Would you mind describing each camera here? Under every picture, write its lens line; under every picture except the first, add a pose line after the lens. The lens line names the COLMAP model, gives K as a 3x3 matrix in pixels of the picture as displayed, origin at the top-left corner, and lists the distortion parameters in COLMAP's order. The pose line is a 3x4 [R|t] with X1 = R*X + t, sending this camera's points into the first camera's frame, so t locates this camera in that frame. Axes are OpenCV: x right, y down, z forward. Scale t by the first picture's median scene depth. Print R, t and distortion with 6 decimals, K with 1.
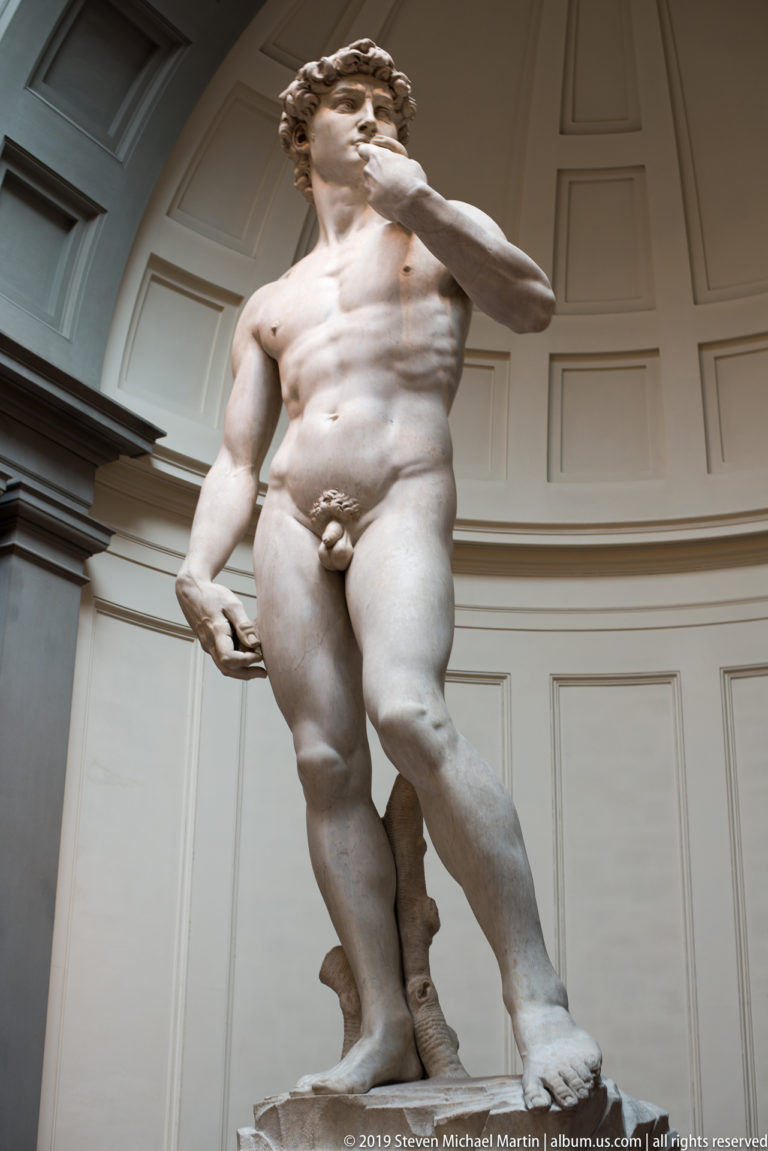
lens RADIAL K [[1668.7, 0, 384.0], [0, 1668.7, 575.5], [0, 0, 1]] dist [-0.090059, -0.012392]
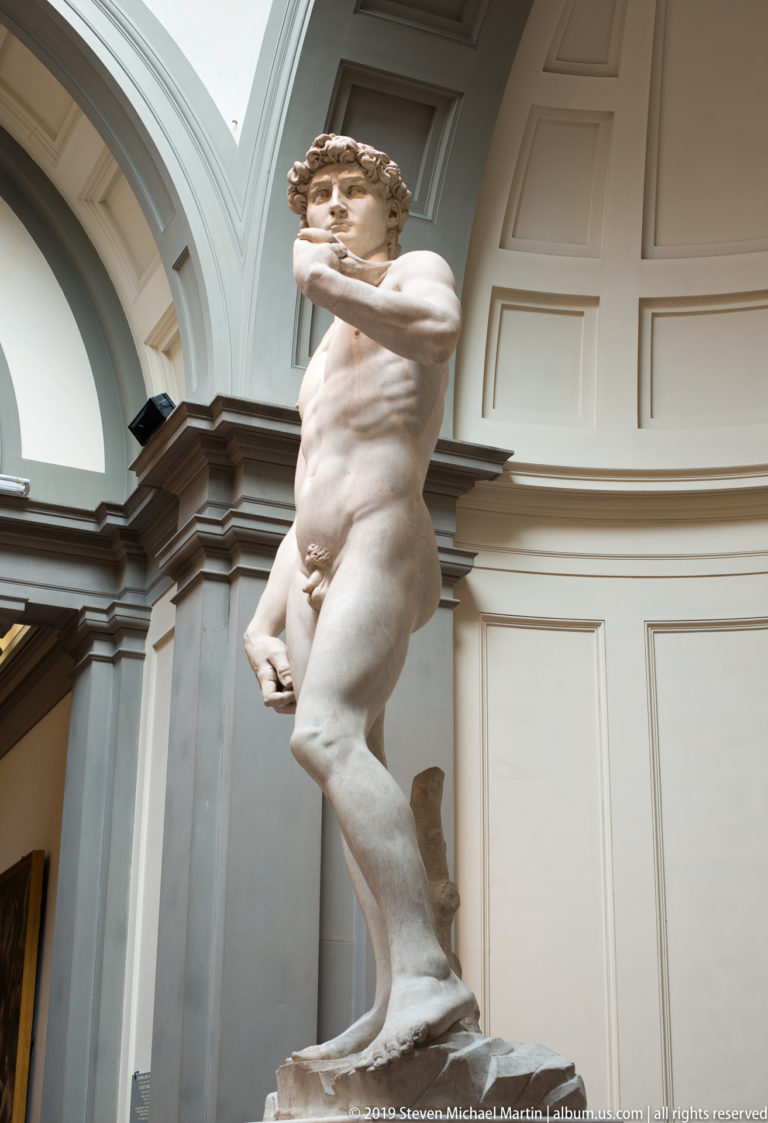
lens RADIAL K [[1704.7, 0, 390.7], [0, 1704.7, 536.0], [0, 0, 1]] dist [-0.092843, 0.020274]
pose [[0.828566, -0.207024, -0.520212, 0.626531], [0.210292, 0.976172, -0.053536, 0.018417], [0.518899, -0.065039, 0.852358, 0.014473]]
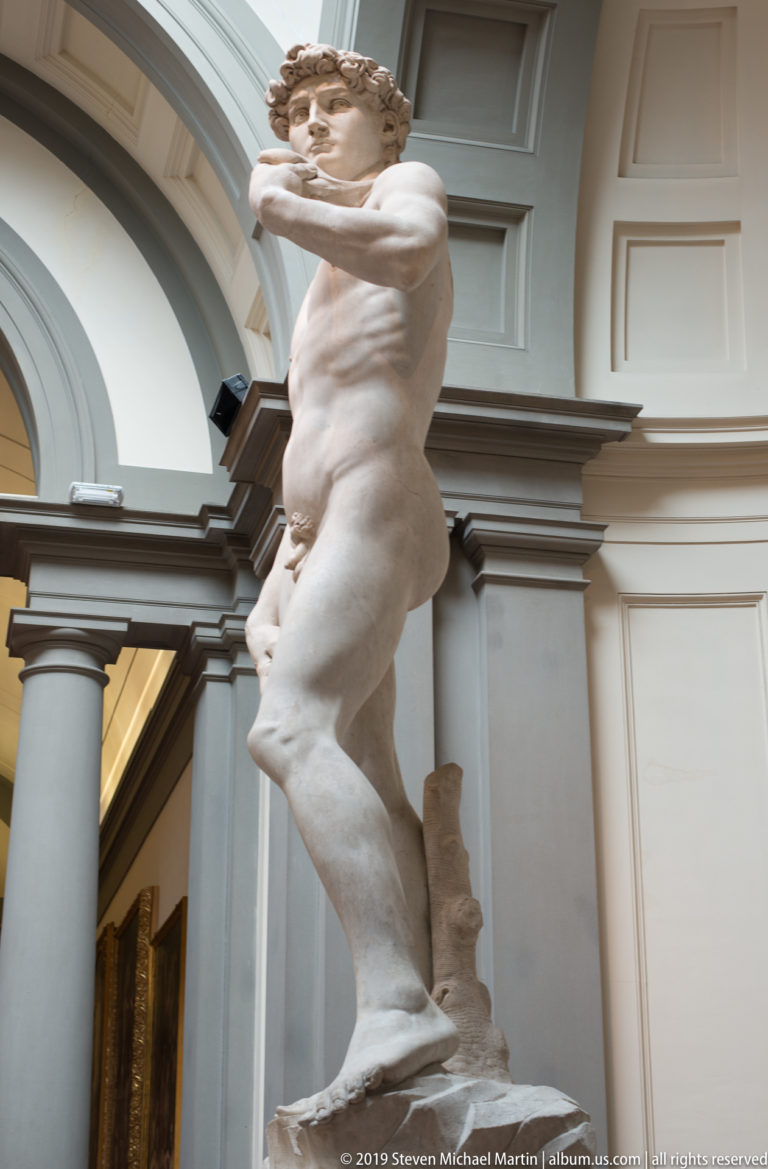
lens RADIAL K [[1838.6, 0, 423.0], [0, 1838.6, 535.1], [0, 0, 1]] dist [-0.090380, 0.011311]
pose [[0.722104, -0.274674, -0.634918, 0.710537], [0.275890, 0.955994, -0.099801, 0.091551], [0.634390, -0.103100, 0.766107, 0.201062]]
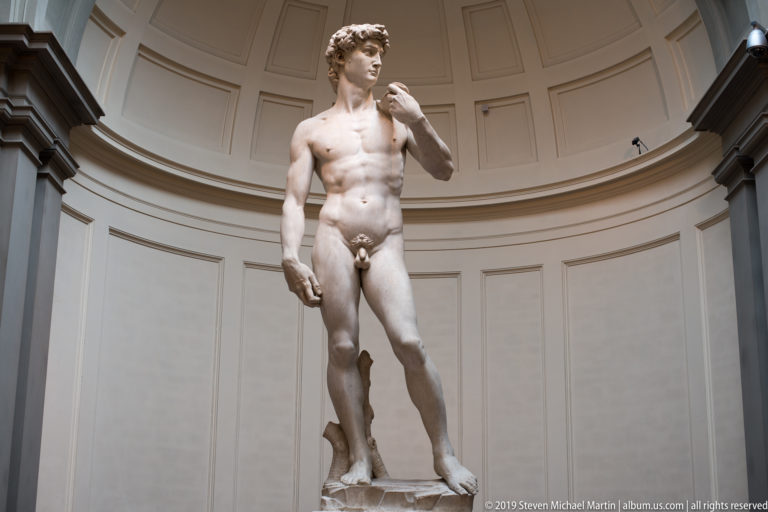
lens RADIAL K [[1113.4, 0, 384.0], [0, 1113.4, 256.0], [0, 0, 1]] dist [-0.090059, -0.012392]
pose [[0.849097, 0.129749, 0.512053, -0.799518], [-0.195427, 0.977745, 0.076310, -0.145565], [-0.490757, -0.164864, 0.855557, -0.363714]]
